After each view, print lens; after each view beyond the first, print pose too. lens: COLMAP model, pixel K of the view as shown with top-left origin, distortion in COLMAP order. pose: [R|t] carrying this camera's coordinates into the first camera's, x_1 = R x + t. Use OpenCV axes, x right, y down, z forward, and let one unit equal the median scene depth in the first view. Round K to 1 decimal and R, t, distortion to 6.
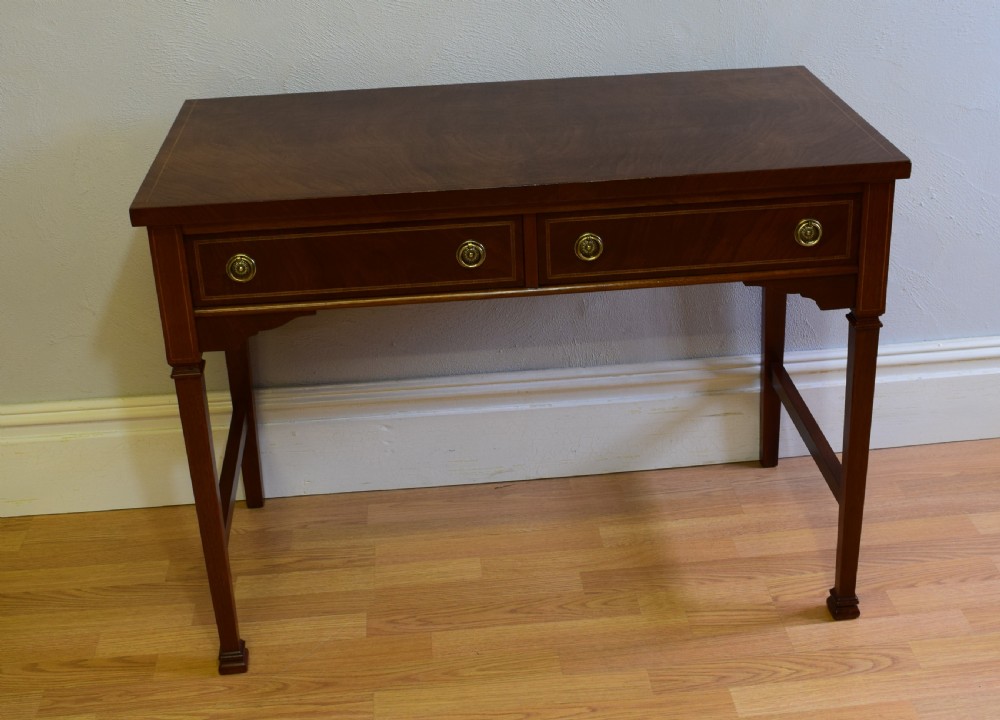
lens RADIAL K [[1480.7, 0, 515.3], [0, 1480.7, 324.0], [0, 0, 1]] dist [-0.083262, 0.000000]
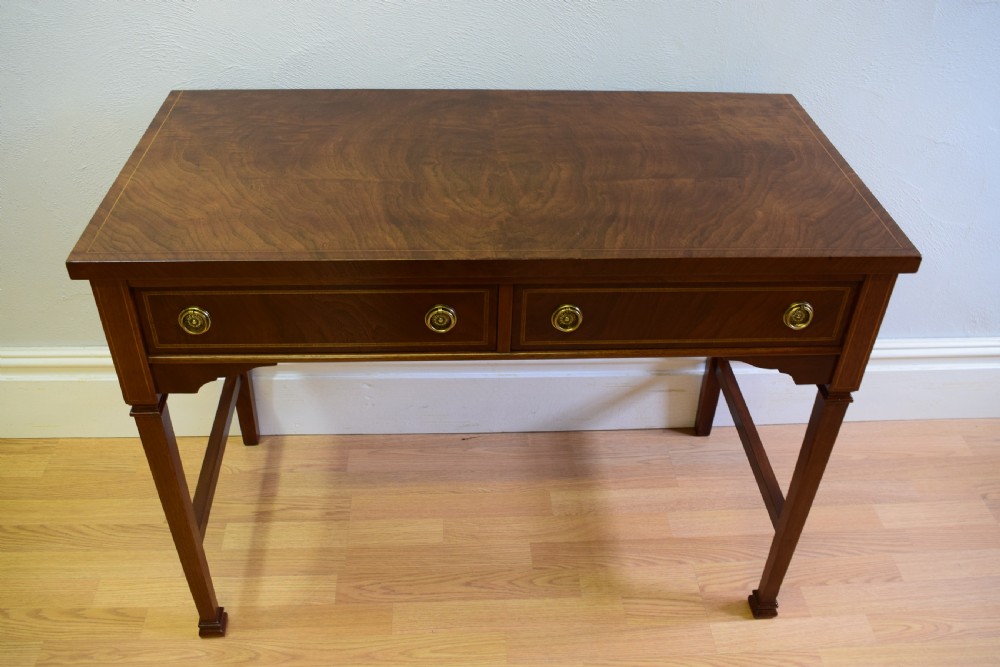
lens RADIAL K [[950.3, 0, 494.9], [0, 950.3, 365.4], [0, 0, 1]] dist [-0.082105, 0.000000]
pose [[0.997558, 0.068969, 0.011021, -0.000406], [-0.069608, 0.968781, 0.237946, -0.146226], [0.005734, -0.238132, 0.971216, 0.365345]]
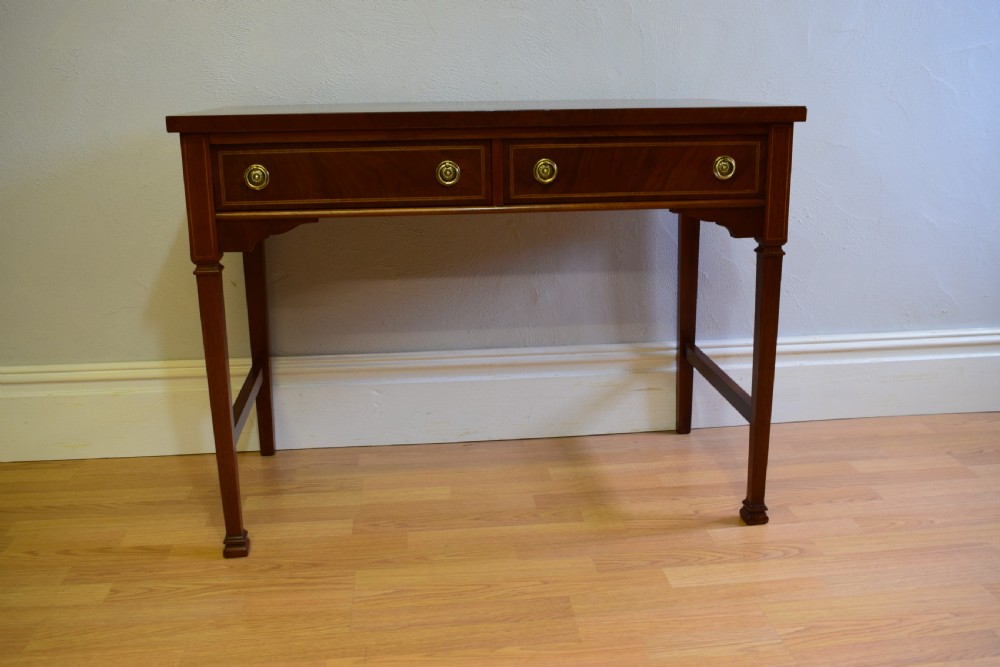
lens RADIAL K [[1009.0, 0, 498.3], [0, 1009.0, 341.3], [0, 0, 1]] dist [-0.081549, 0.000000]
pose [[0.999697, 0.017344, 0.017490, -0.000853], [-0.014128, 0.985400, -0.169668, 0.202808], [-0.020177, 0.169369, 0.985346, 0.189056]]
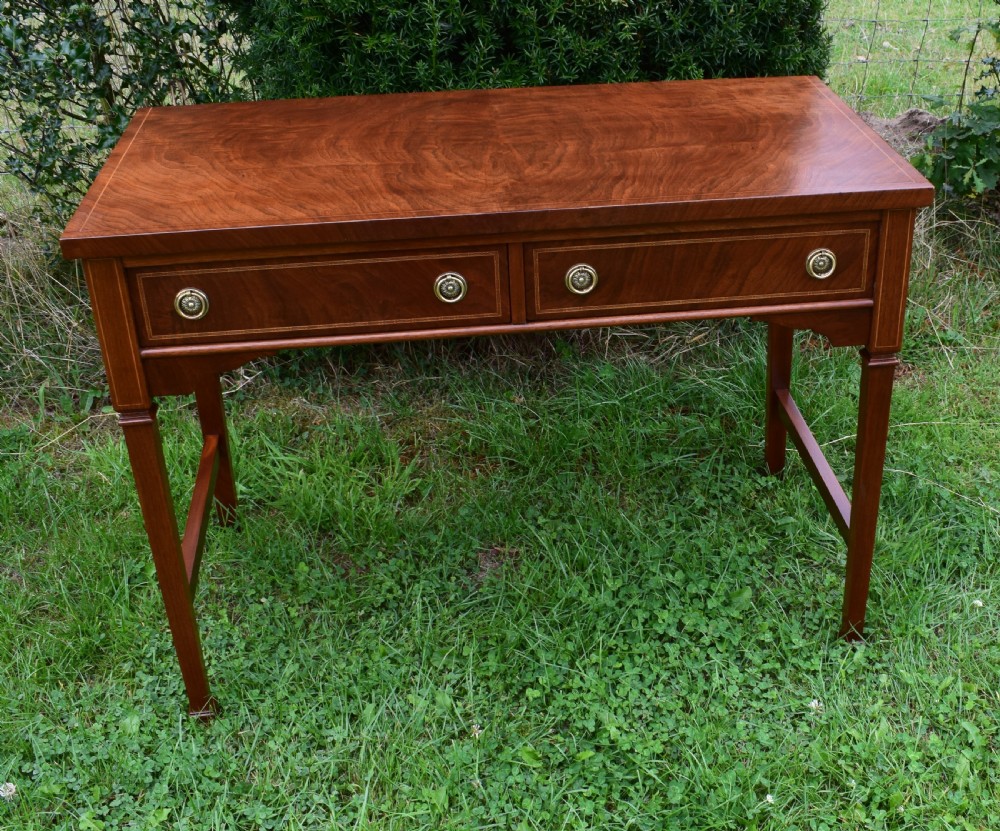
lens RADIAL K [[1405.7, 0, 637.0], [0, 1405.7, 420.1], [0, 0, 1]] dist [-0.091952, 0.000000]
pose [[0.996973, -0.004821, 0.077599, 0.014682], [-0.001572, 0.996622, 0.082115, -0.033041], [-0.077732, -0.081989, 0.993597, 0.122874]]
